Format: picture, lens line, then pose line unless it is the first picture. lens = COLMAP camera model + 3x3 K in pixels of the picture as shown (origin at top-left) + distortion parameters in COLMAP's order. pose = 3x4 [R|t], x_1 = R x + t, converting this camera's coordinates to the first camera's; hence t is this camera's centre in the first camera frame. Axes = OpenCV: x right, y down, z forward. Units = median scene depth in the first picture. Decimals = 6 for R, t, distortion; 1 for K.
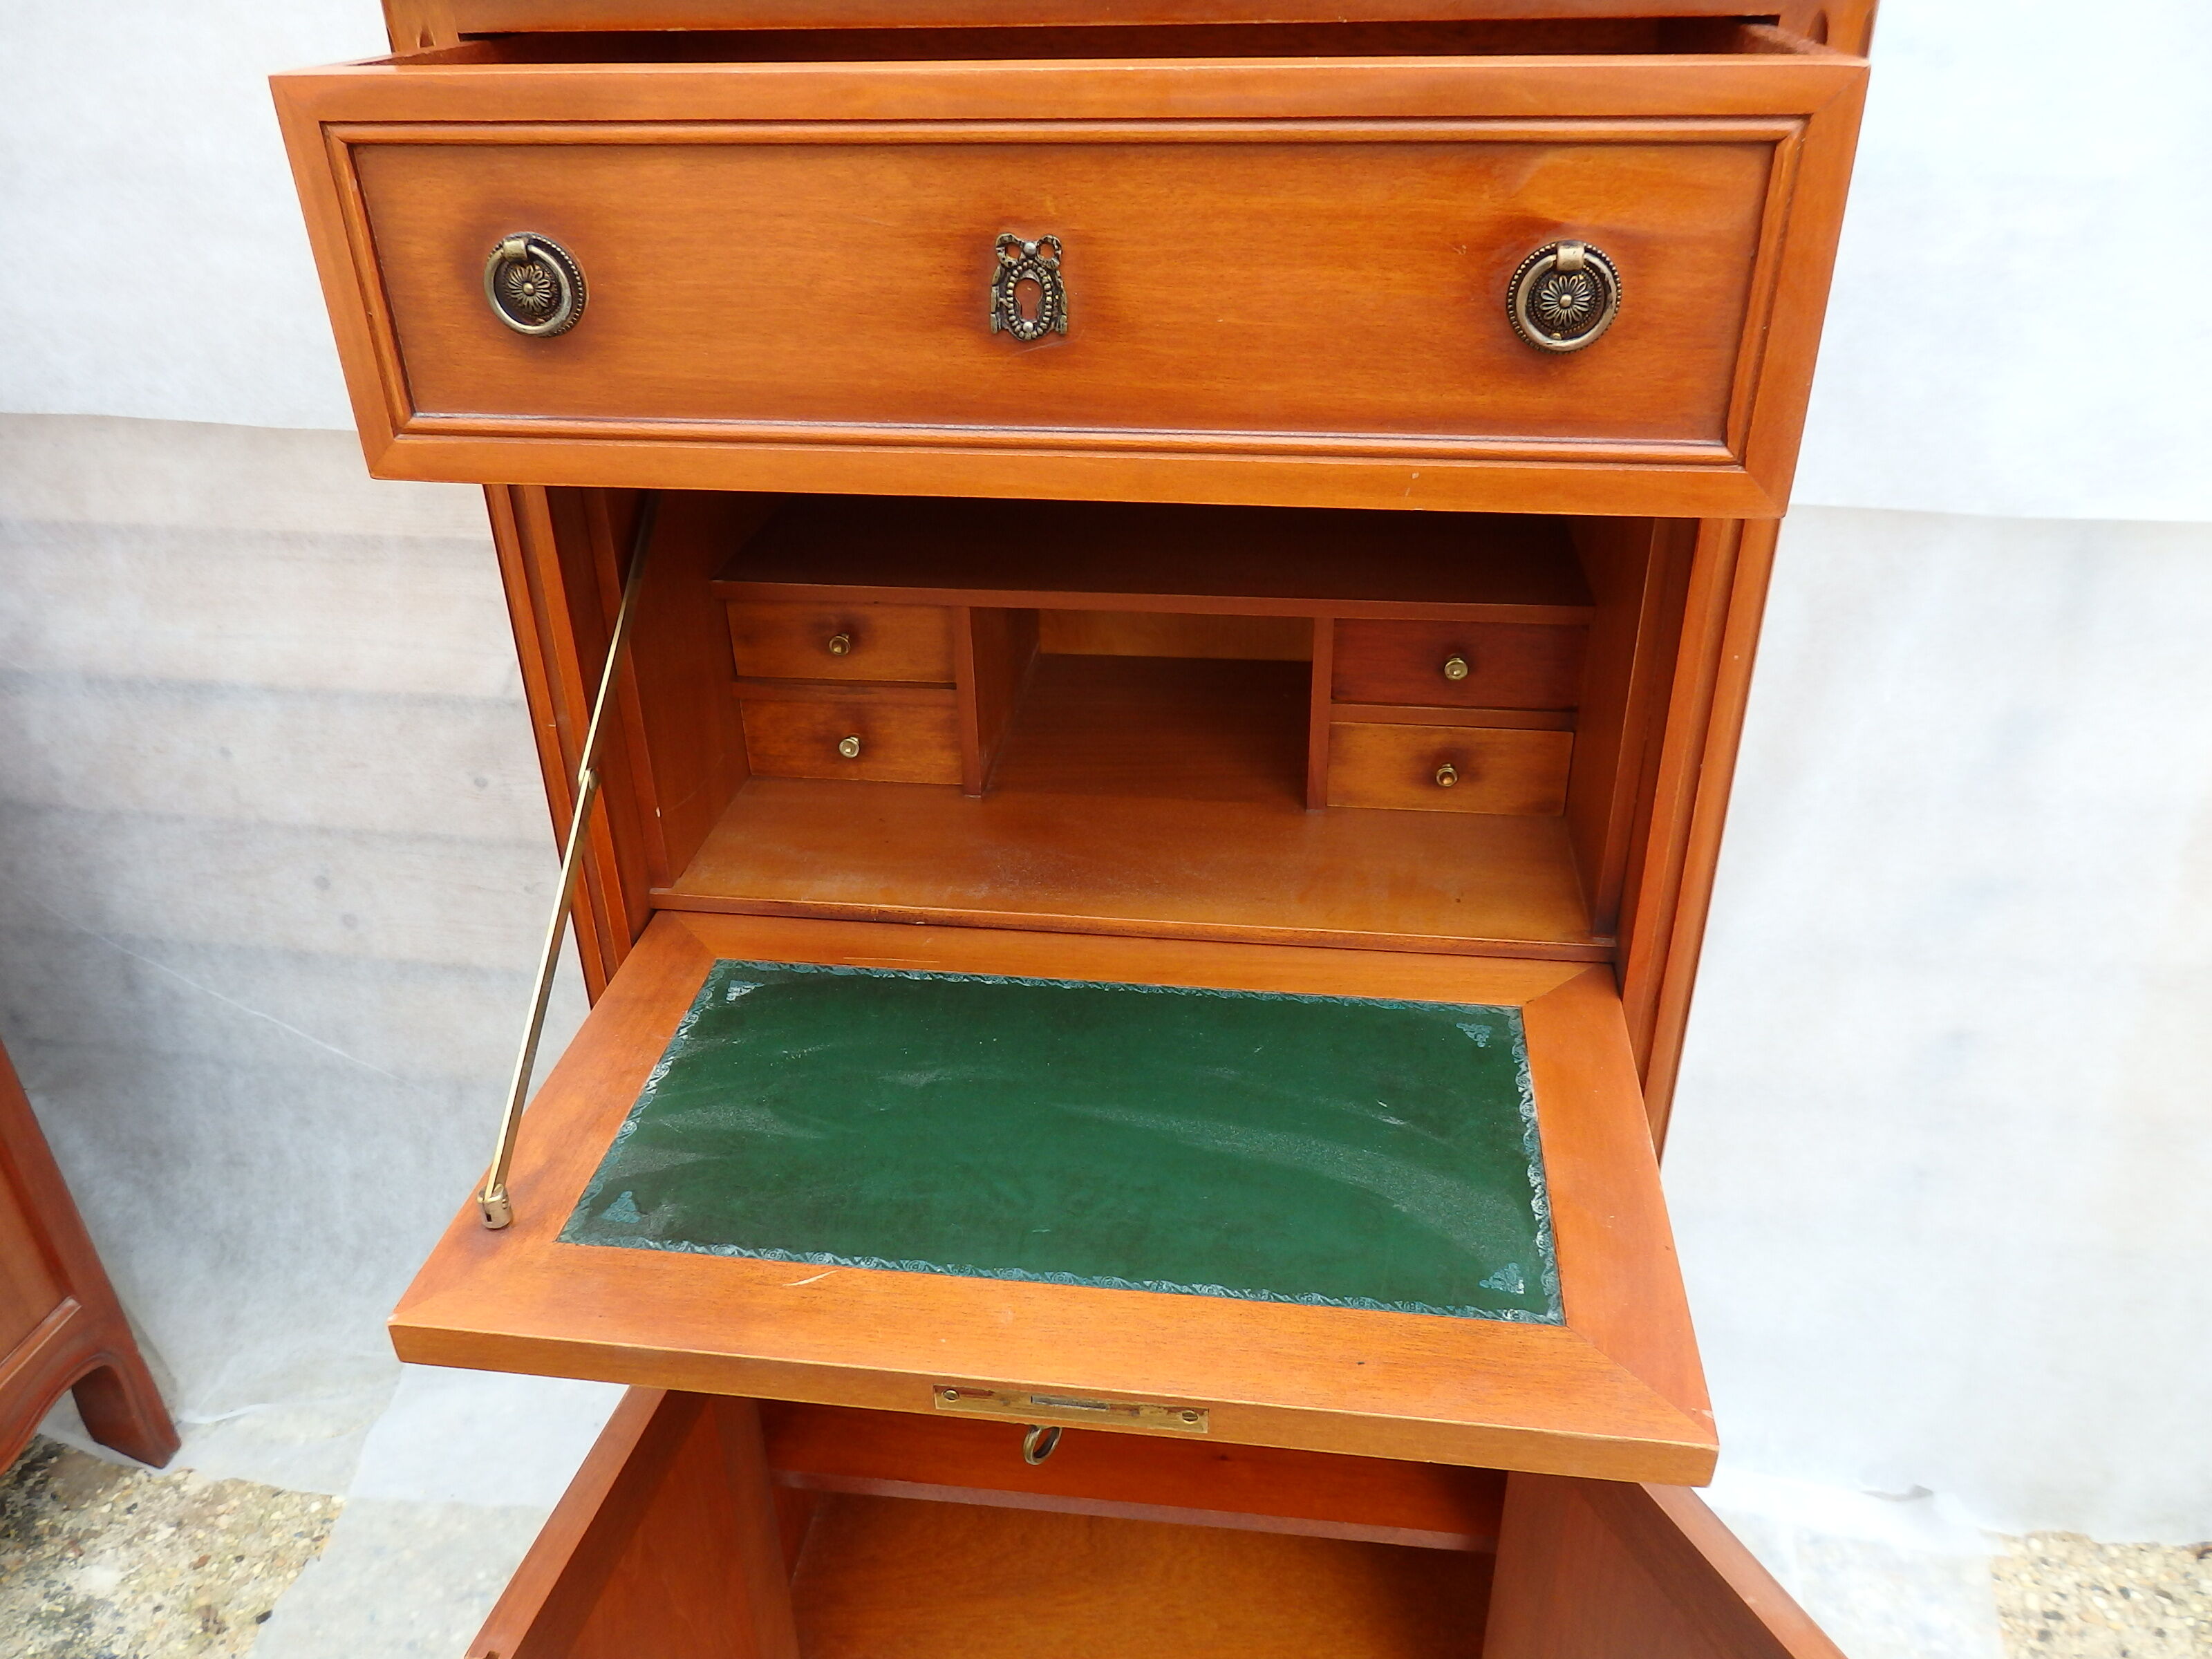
lens RADIAL K [[1617.7, 0, 1111.8], [0, 1617.7, 802.7], [0, 0, 1]] dist [-0.006885, 0.006323]
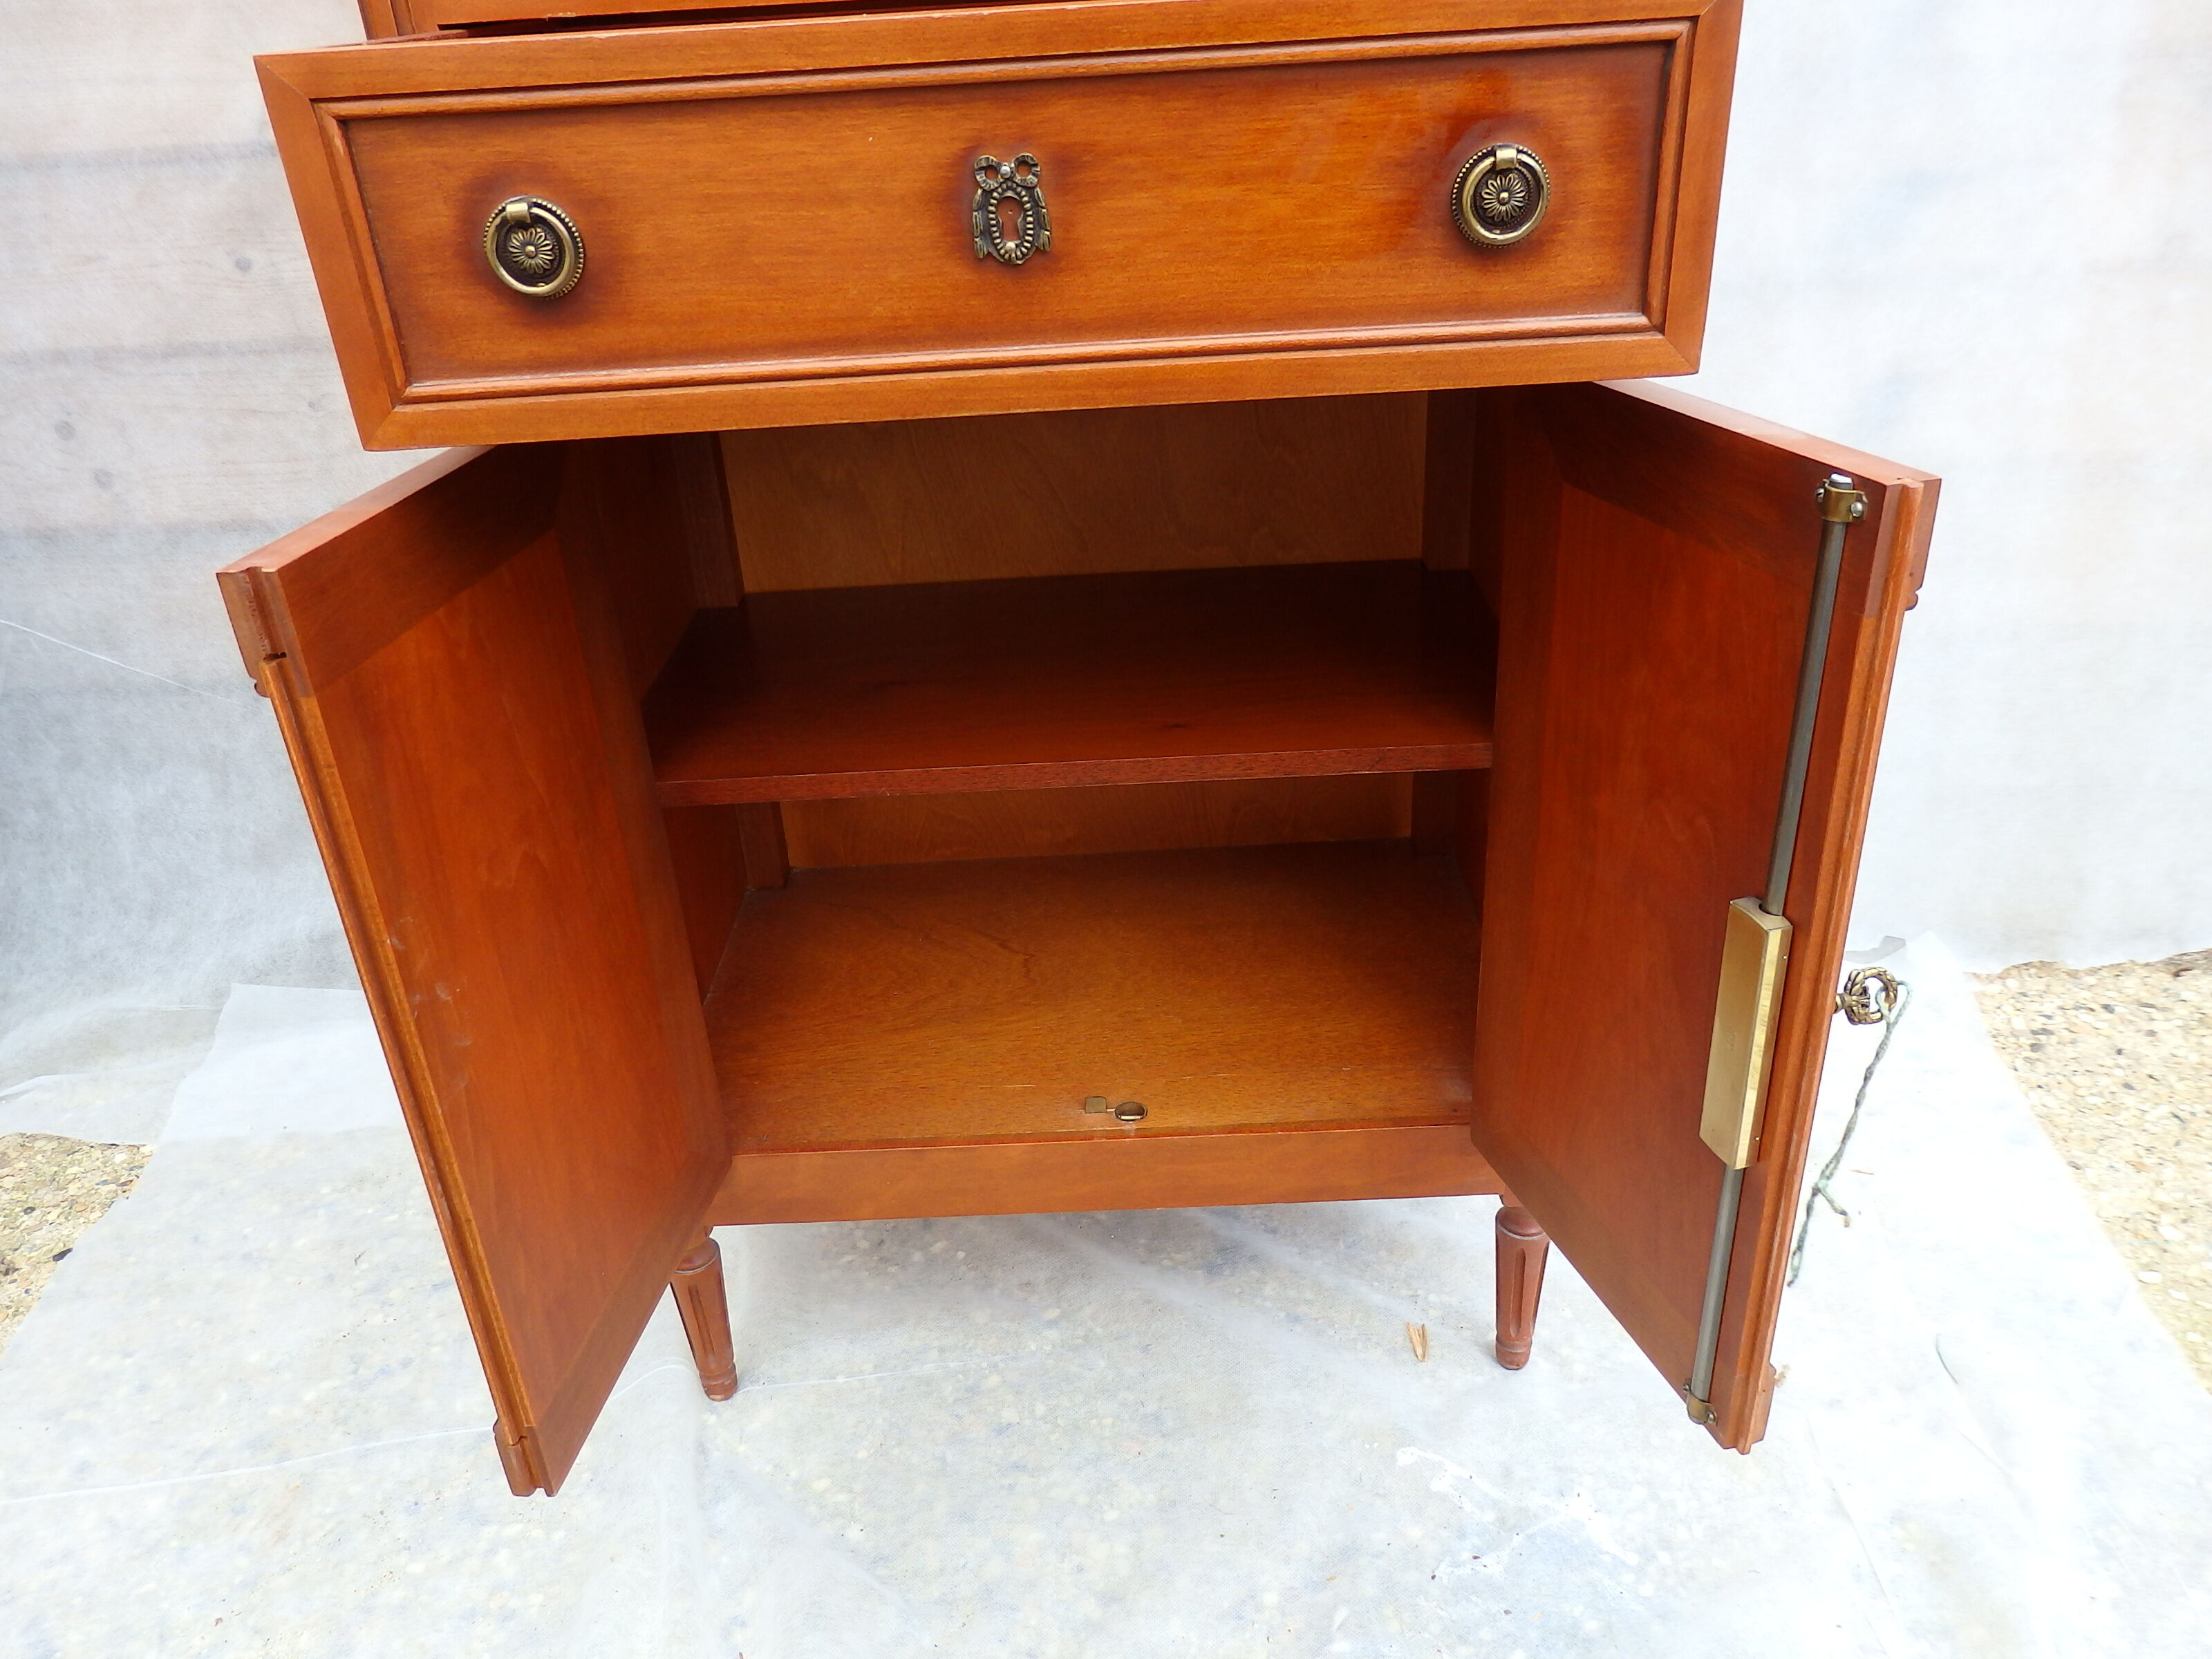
lens RADIAL K [[1619.2, 0, 1106.0], [0, 1619.2, 829.5], [0, 0, 1]] dist [-0.000389, 0.006906]
pose [[0.991798, -0.089417, 0.091326, -0.038014], [0.090123, 0.995924, -0.003627, 0.327464], [-0.090629, 0.011828, 0.995814, 0.096159]]
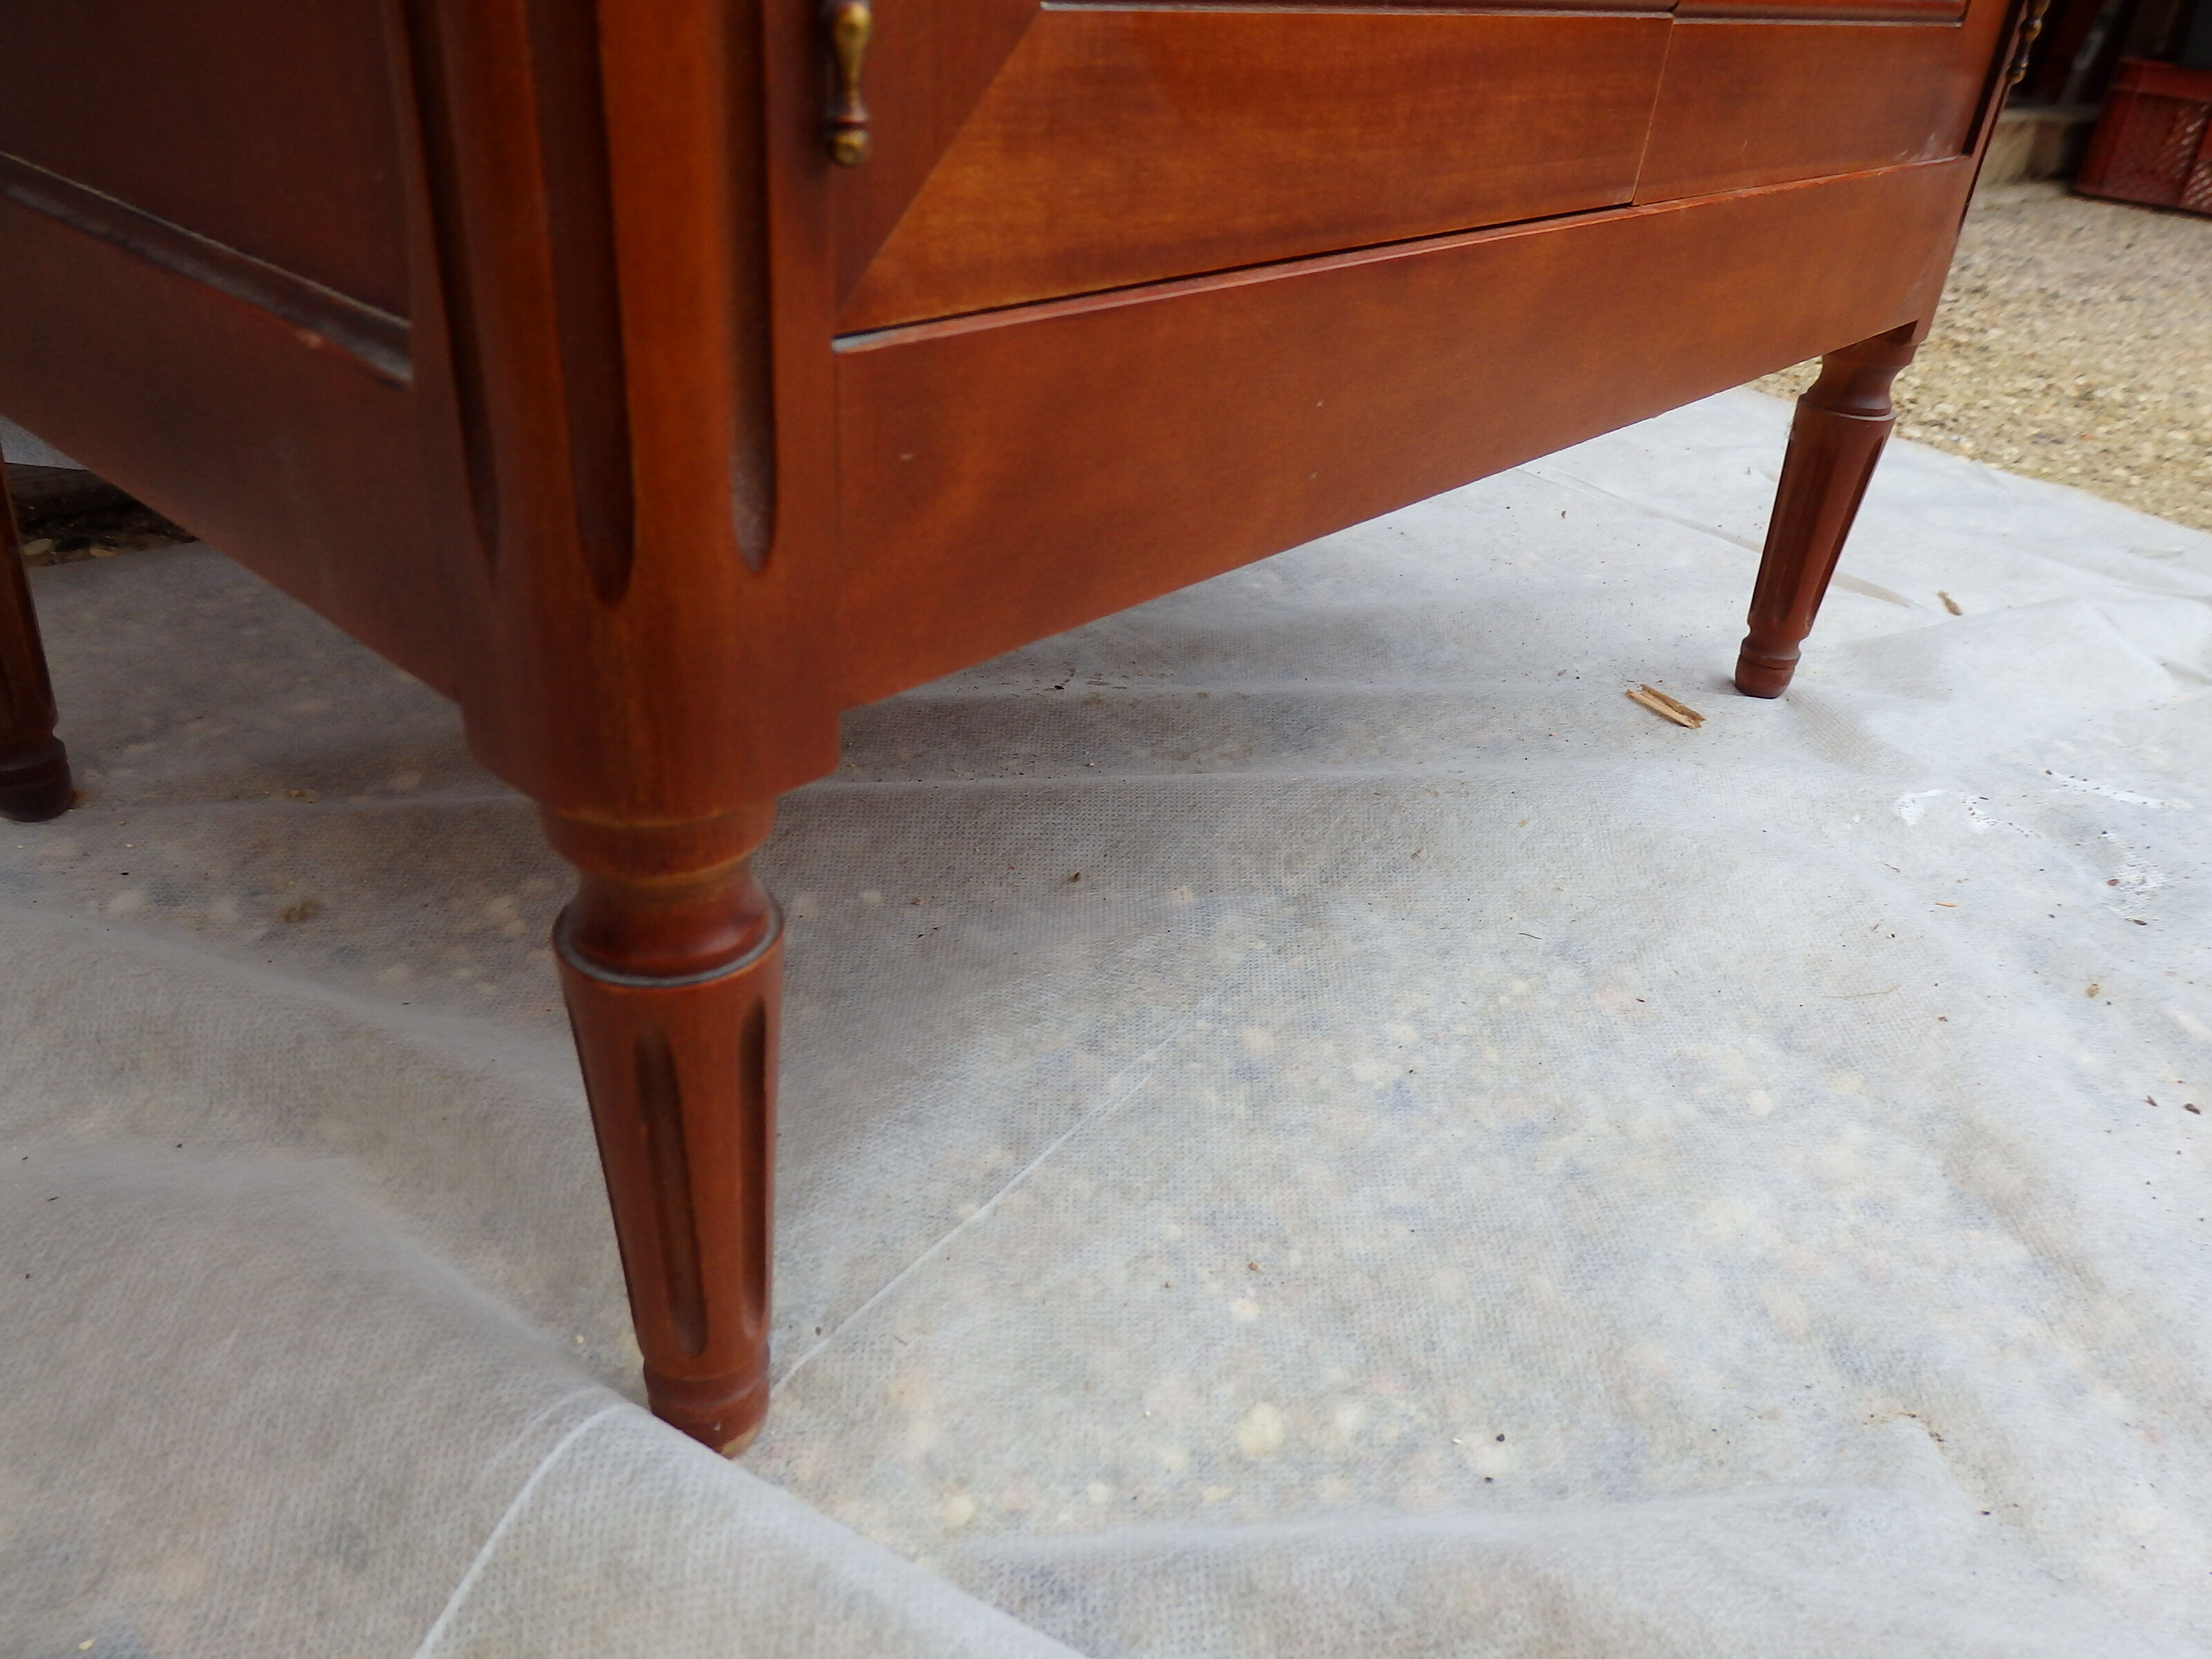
lens RADIAL K [[1617.7, 0, 1111.8], [0, 1617.7, 802.7], [0, 0, 1]] dist [-0.006885, 0.006323]
pose [[0.568911, -0.357657, 0.740555, -0.265144], [0.309570, 0.927382, 0.210069, 0.455220], [-0.761910, 0.109743, 0.638318, 0.652816]]
